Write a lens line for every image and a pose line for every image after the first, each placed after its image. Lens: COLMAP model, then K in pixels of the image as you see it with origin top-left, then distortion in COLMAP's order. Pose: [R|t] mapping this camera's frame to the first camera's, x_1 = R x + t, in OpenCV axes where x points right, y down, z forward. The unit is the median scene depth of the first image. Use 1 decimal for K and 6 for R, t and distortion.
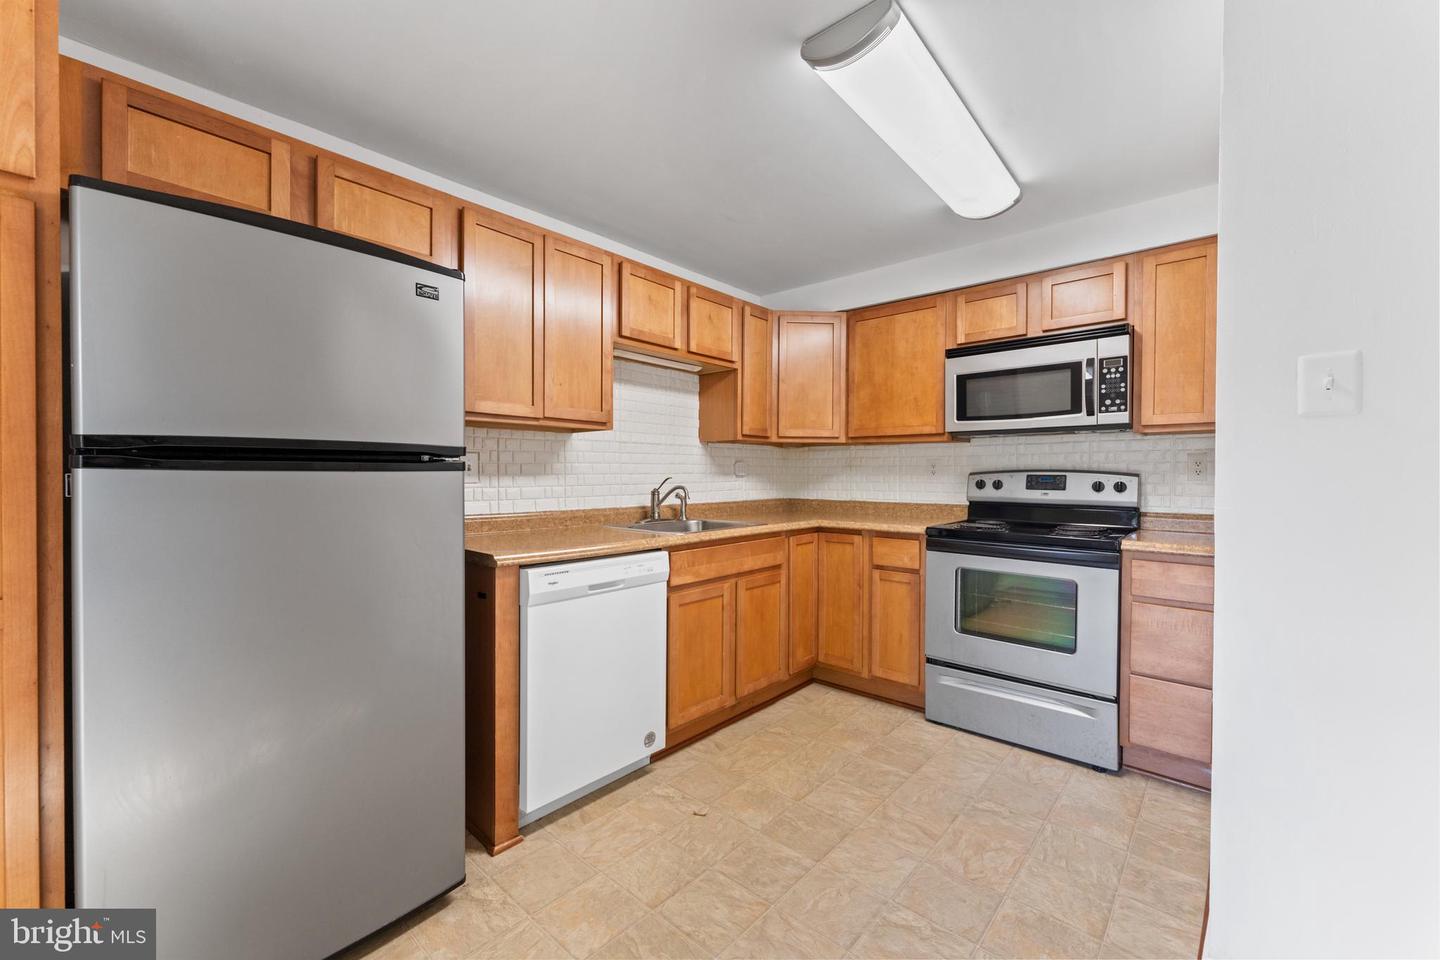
lens RADIAL K [[571.8, 0, 720.0], [0, 571.8, 480.0], [0, 0, 1]] dist [0.002470, -0.000098]
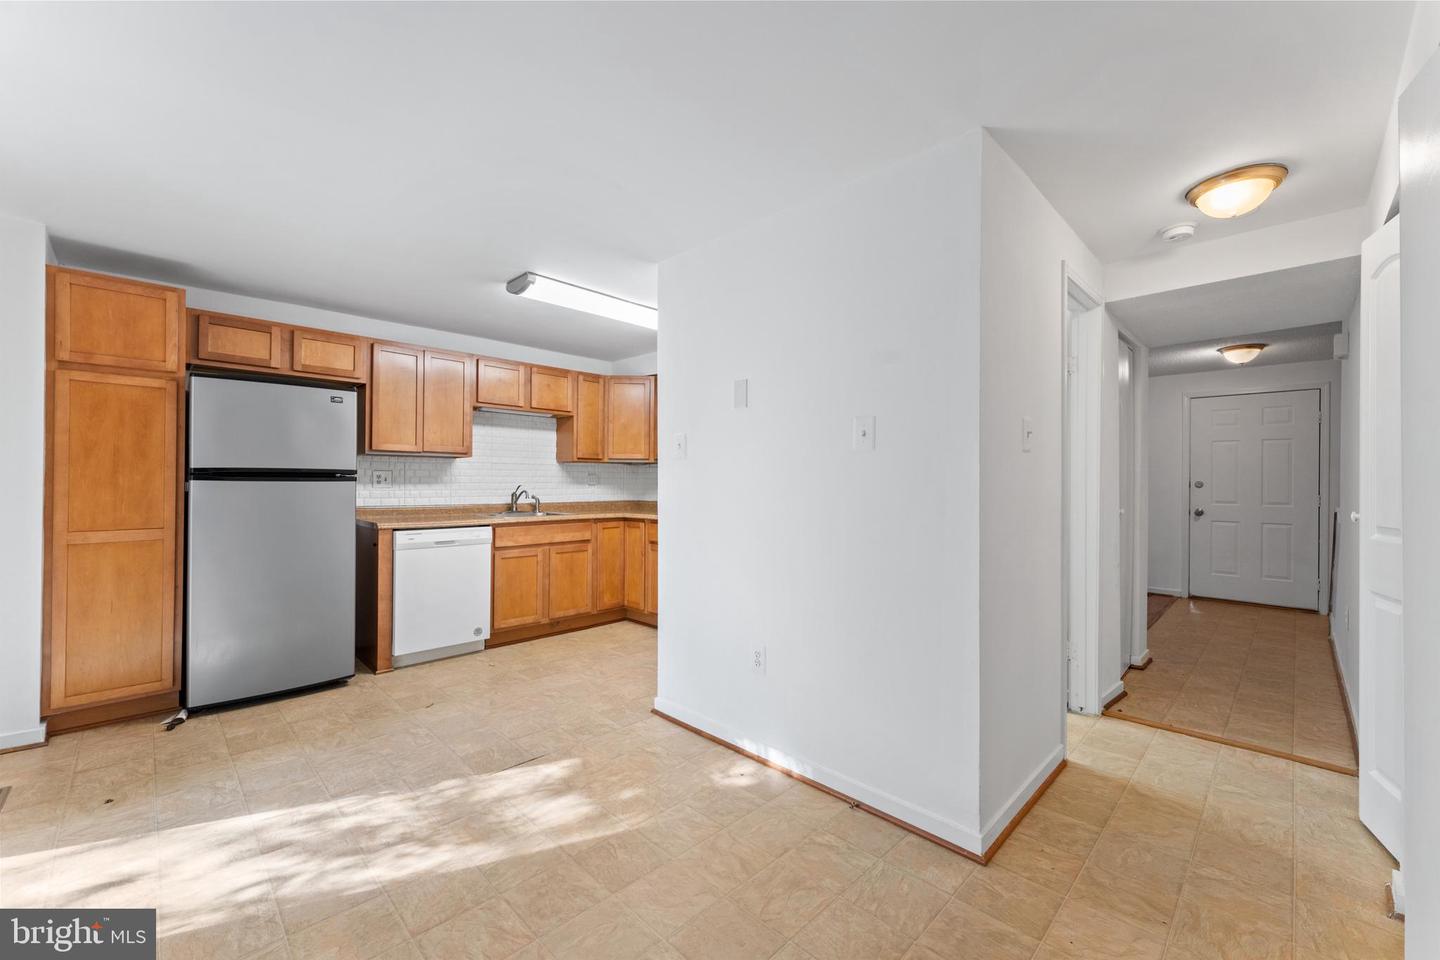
lens RADIAL K [[571.8, 0, 720.0], [0, 571.8, 480.0], [0, 0, 1]] dist [0.002470, -0.000098]
pose [[0.998373, 0.000831, -0.057015, 0.617467], [-0.001784, 0.999860, -0.016656, 0.007434], [0.056993, 0.016731, 0.998234, -0.628790]]
